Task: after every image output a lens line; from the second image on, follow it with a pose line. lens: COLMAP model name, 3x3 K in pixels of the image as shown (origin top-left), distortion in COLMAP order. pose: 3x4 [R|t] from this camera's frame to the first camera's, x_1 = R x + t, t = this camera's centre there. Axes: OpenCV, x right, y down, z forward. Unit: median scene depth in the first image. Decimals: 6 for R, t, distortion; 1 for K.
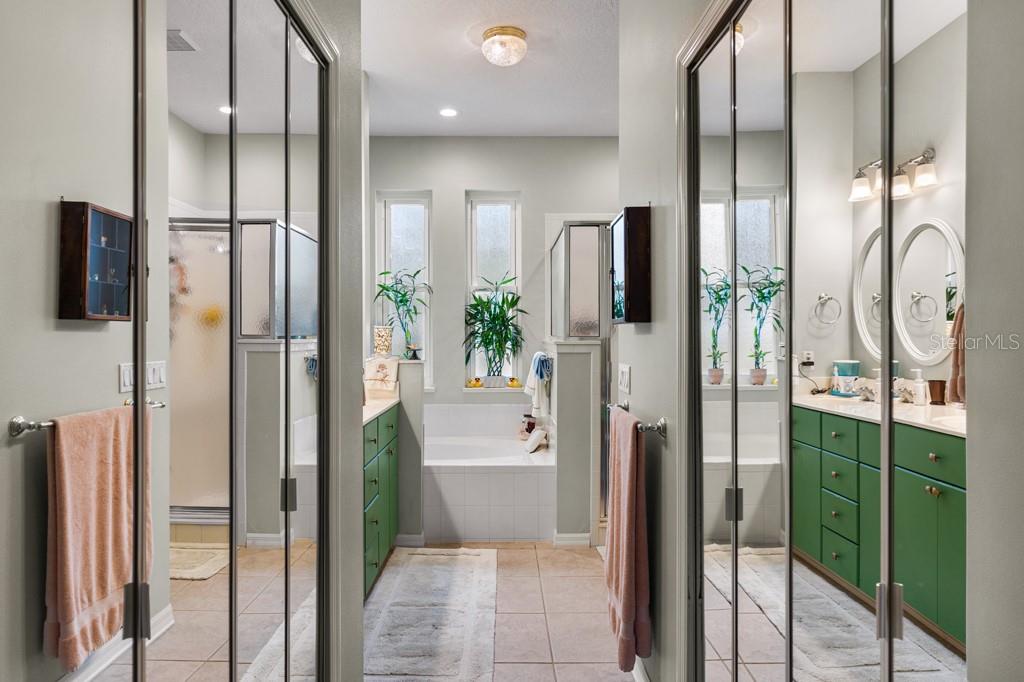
lens RADIAL K [[678.5, 0, 510.5], [0, 678.5, 338.5], [0, 0, 1]] dist [0.000736, 0.000004]
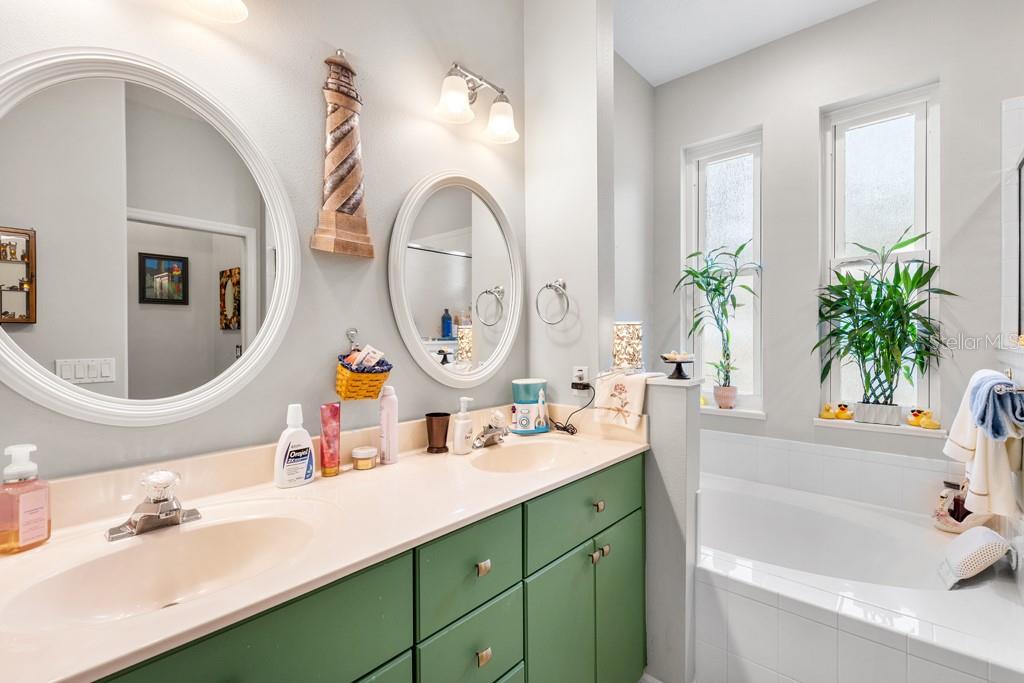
lens RADIAL K [[466.2, 0, 505.4], [0, 466.2, 340.6], [0, 0, 1]] dist [0.000281, -0.000201]
pose [[0.734615, 0.003433, -0.678475, 0.014043], [-0.000338, 0.999989, 0.004693, -0.002247], [0.678484, -0.003218, 0.734608, 0.475147]]
